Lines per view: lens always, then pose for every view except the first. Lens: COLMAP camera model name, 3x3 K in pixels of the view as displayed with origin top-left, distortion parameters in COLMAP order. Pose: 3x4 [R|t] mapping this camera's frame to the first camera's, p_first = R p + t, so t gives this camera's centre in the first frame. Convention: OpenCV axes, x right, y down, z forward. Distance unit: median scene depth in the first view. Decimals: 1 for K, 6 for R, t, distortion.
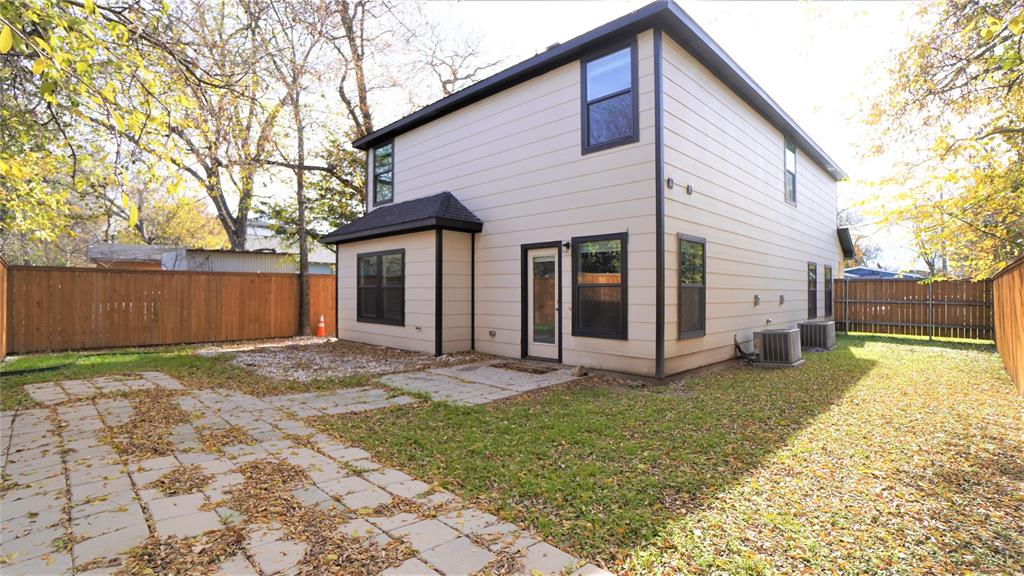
lens RADIAL K [[464.9, 0, 508.7], [0, 464.9, 289.8], [0, 0, 1]] dist [-0.064575, 0.022251]
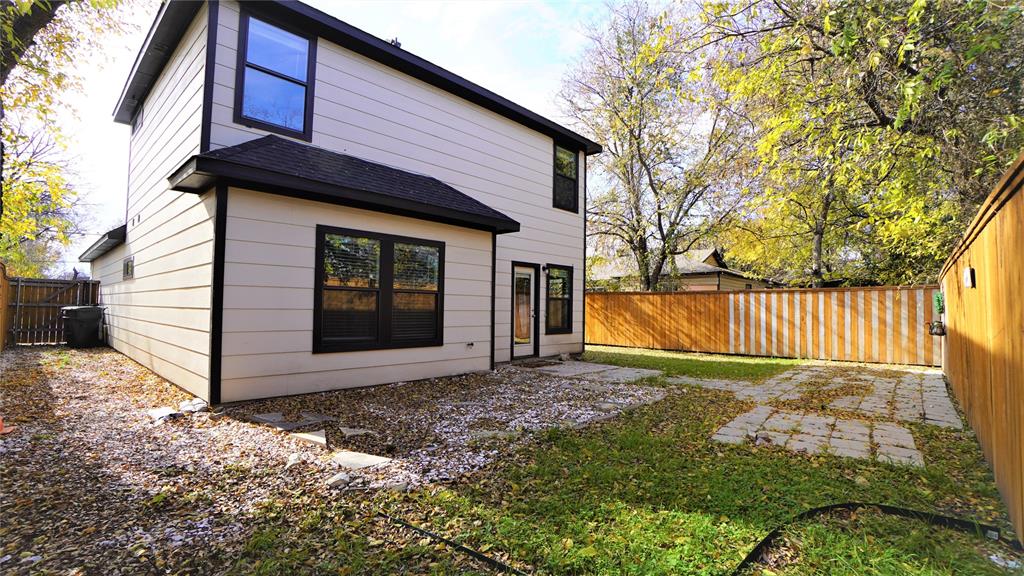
lens RADIAL K [[464.9, 0, 508.7], [0, 464.9, 289.8], [0, 0, 1]] dist [-0.064575, 0.022251]
pose [[-0.035387, 0.037304, 0.998677, -1.180150], [-0.012479, 0.999209, -0.037766, 0.018819], [-0.999296, -0.013799, -0.034893, 1.107155]]
